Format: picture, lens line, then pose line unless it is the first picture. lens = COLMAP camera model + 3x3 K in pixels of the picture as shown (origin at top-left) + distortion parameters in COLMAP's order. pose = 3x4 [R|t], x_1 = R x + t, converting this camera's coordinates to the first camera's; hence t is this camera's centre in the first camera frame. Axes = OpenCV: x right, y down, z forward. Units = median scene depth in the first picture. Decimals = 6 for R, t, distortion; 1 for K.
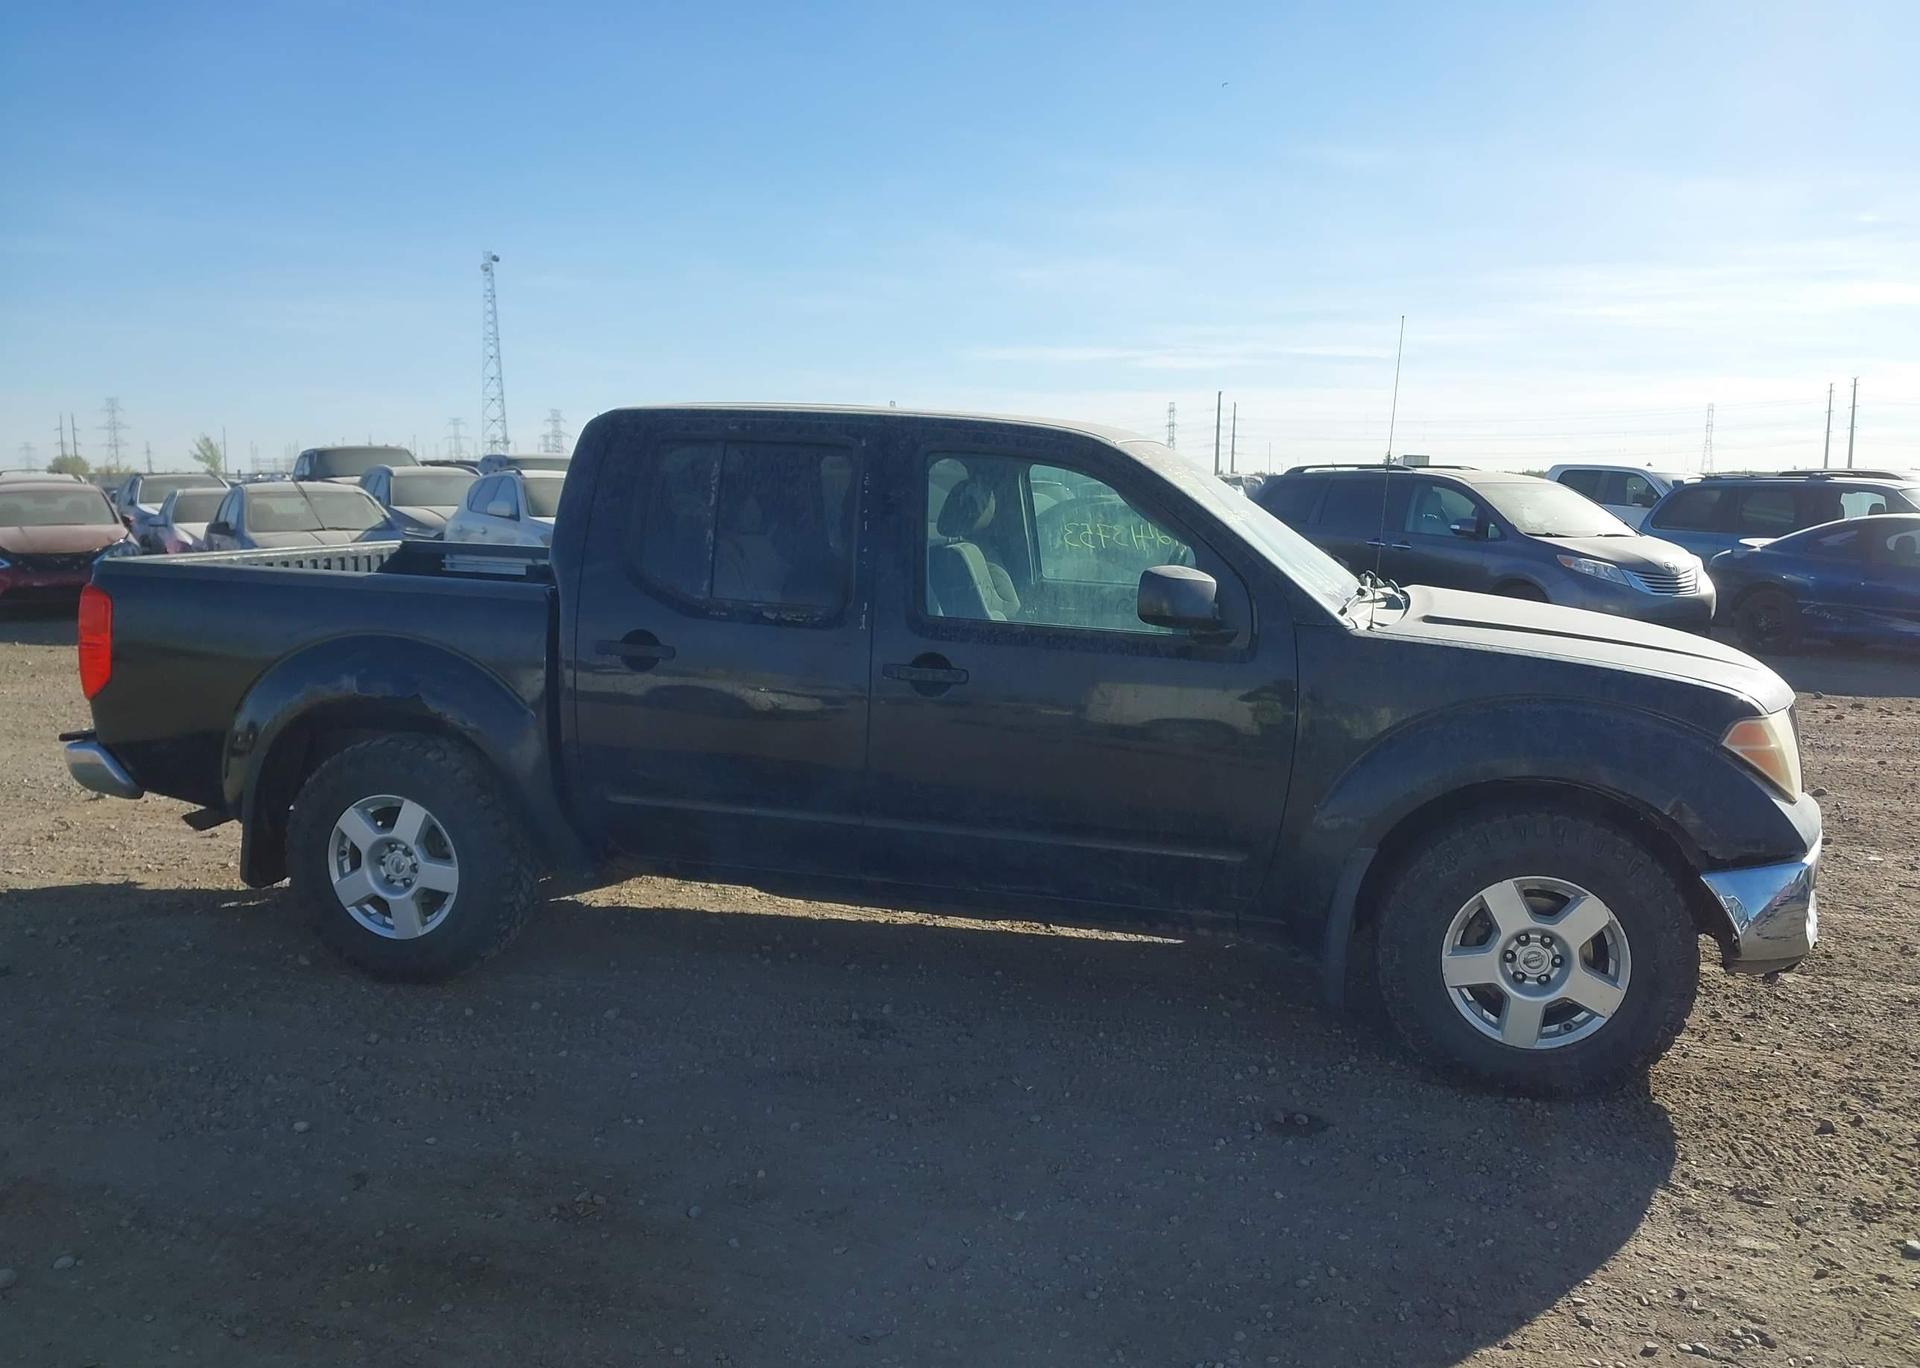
lens RADIAL K [[1534.5, 0, 951.9], [0, 1534.5, 698.9], [0, 0, 1]] dist [0.064765, -0.116347]
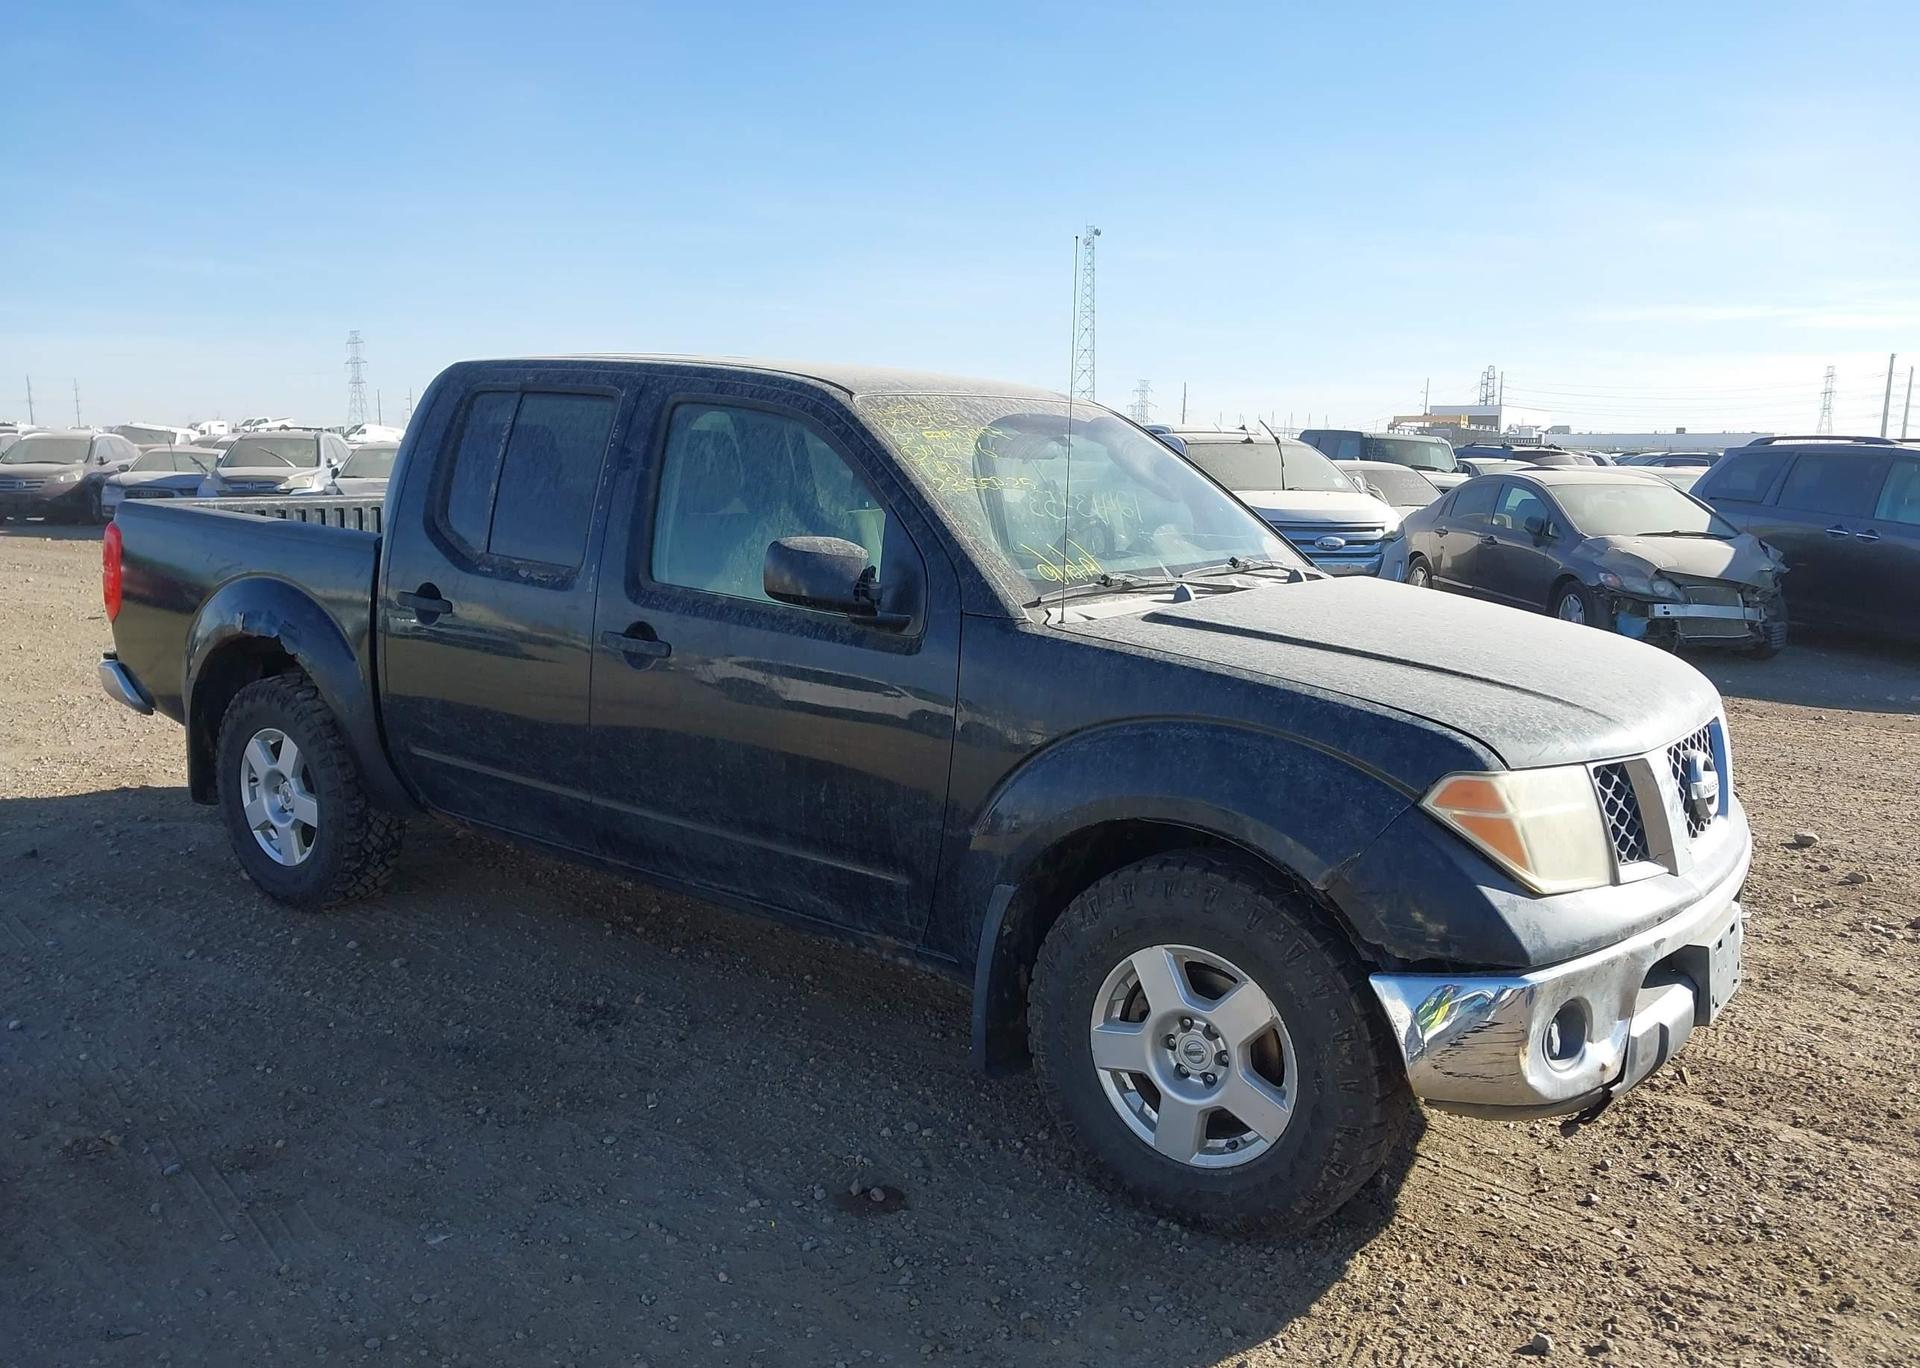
lens RADIAL K [[1510.0, 0, 959.7], [0, 1510.0, 709.5], [0, 0, 1]] dist [0.163484, -0.298102]
pose [[0.928911, 0.078267, -0.361937, 0.470822], [-0.068352, 0.996853, 0.040139, -0.025792], [0.363939, -0.012547, 0.931338, 0.203403]]
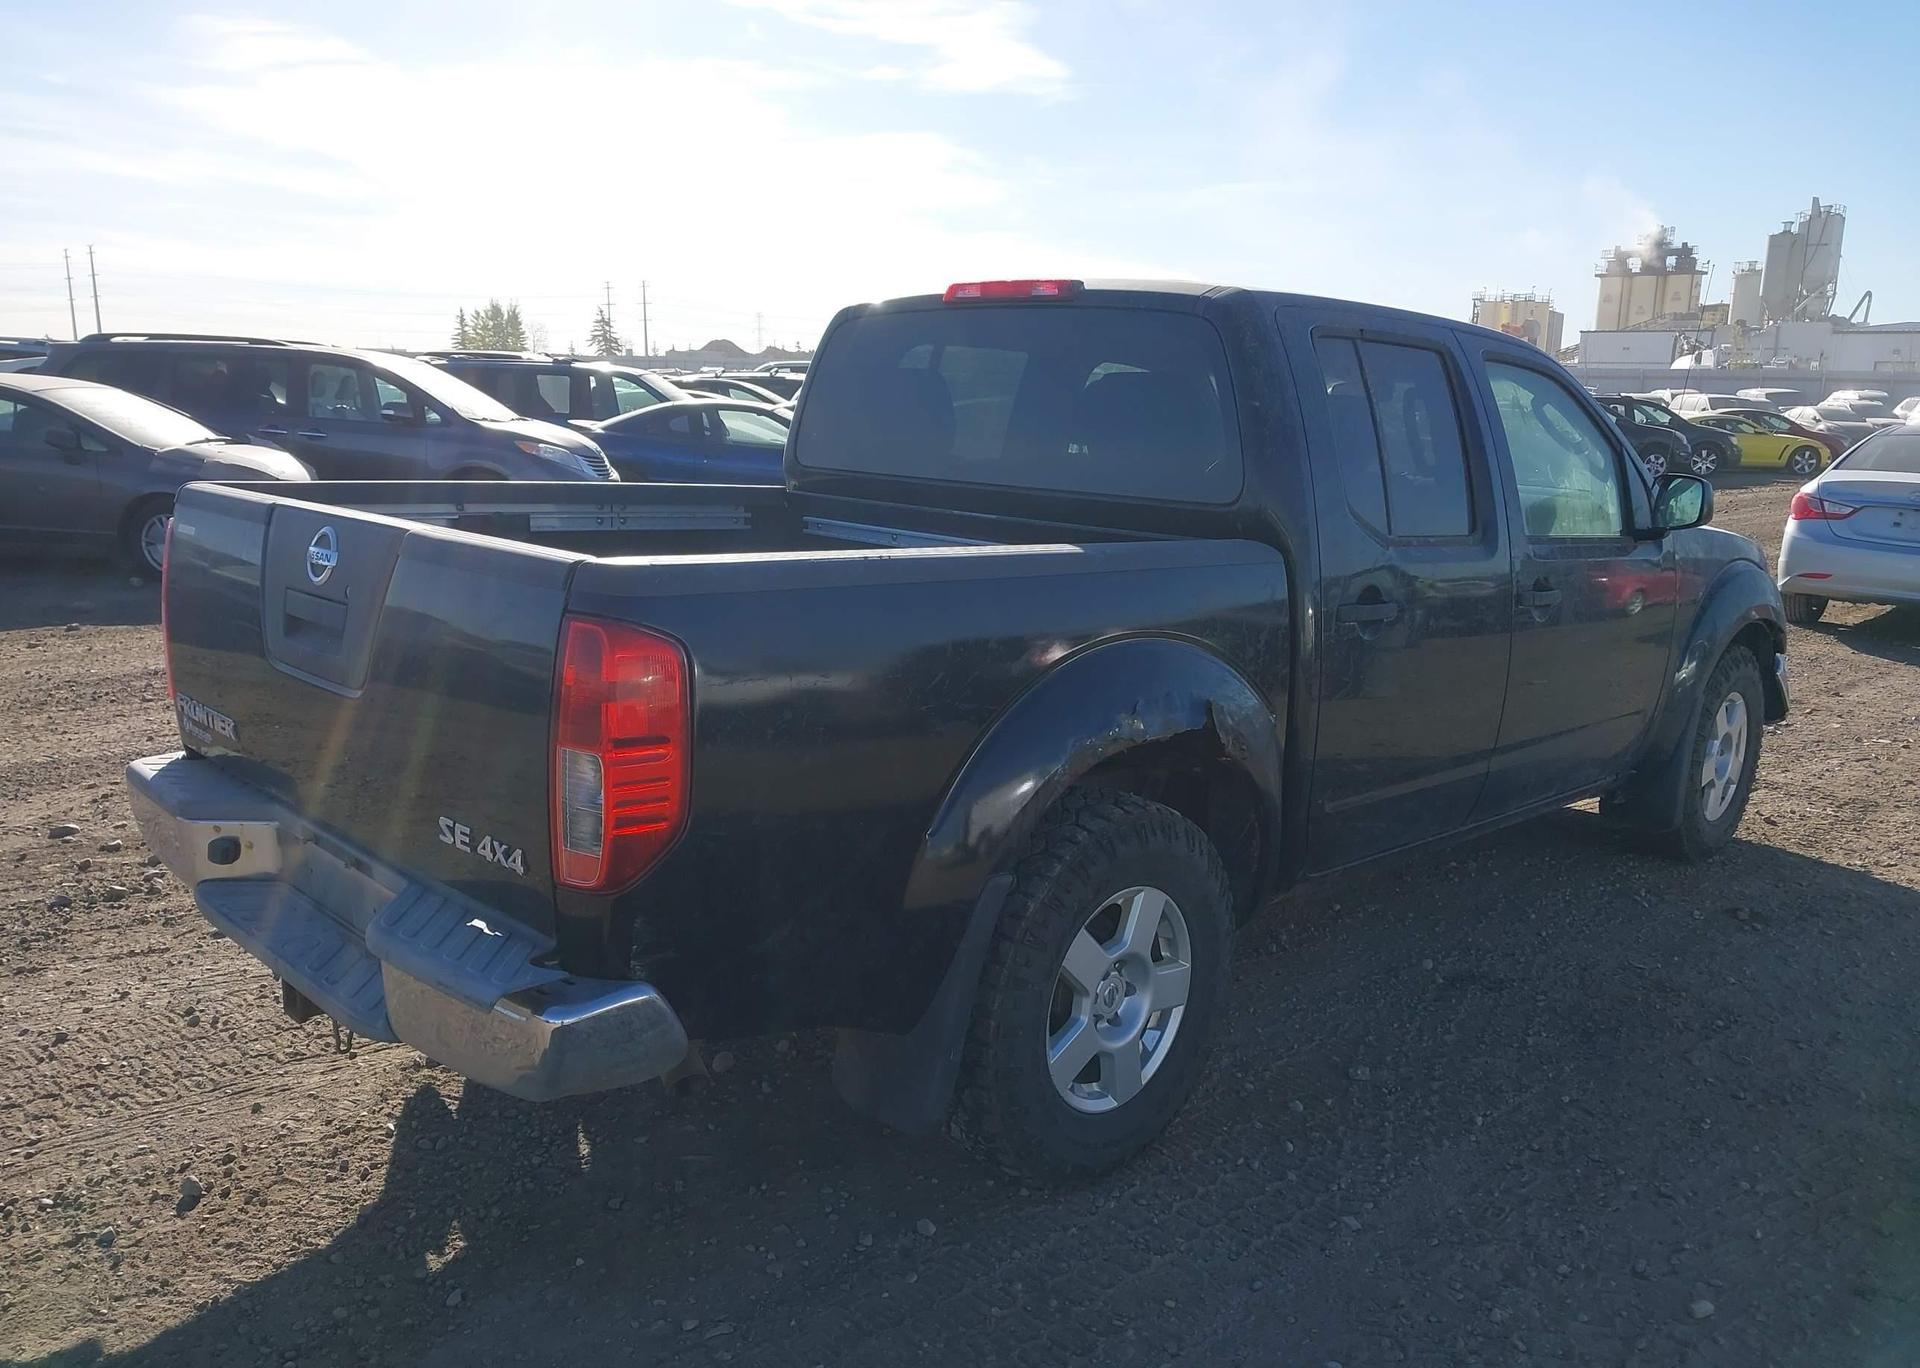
lens RADIAL K [[1532.1, 0, 960.0], [0, 1532.1, 684.0], [0, 0, 1]] dist [0.077303, -0.115624]
pose [[0.494055, -0.161963, 0.854212, -0.970565], [0.099564, 0.986572, 0.129473, -0.114720], [-0.863711, 0.021082, 0.503547, 0.776596]]
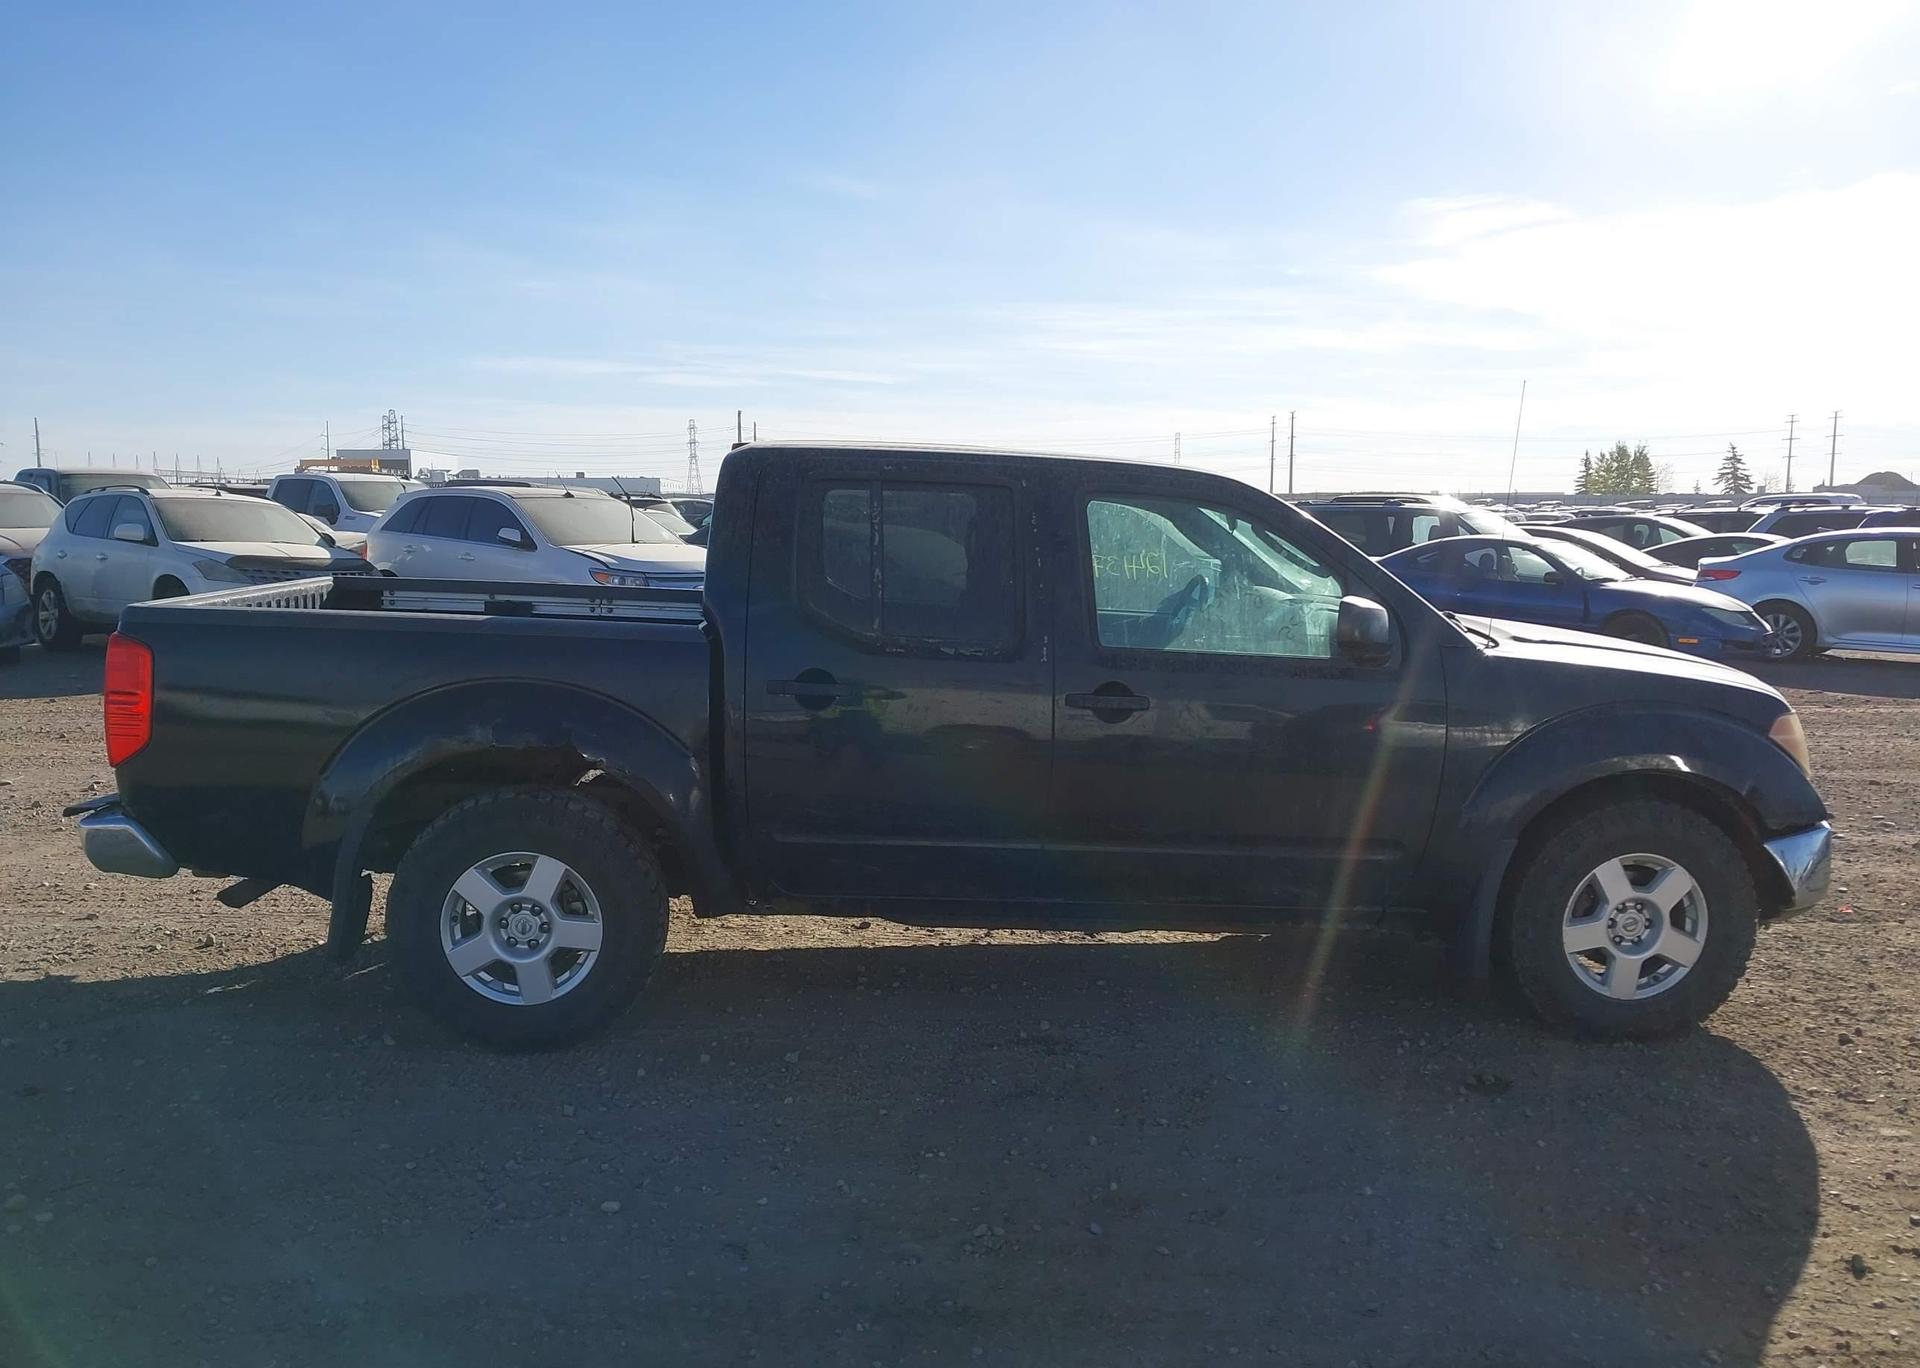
lens RADIAL K [[1532.1, 0, 960.0], [0, 1532.1, 684.0], [0, 0, 1]] dist [0.077303, -0.115624]
pose [[0.948544, -0.033334, 0.314887, -0.423678], [0.039637, 0.999121, -0.013632, -0.017294], [-0.314156, 0.025412, 0.949031, 0.025391]]
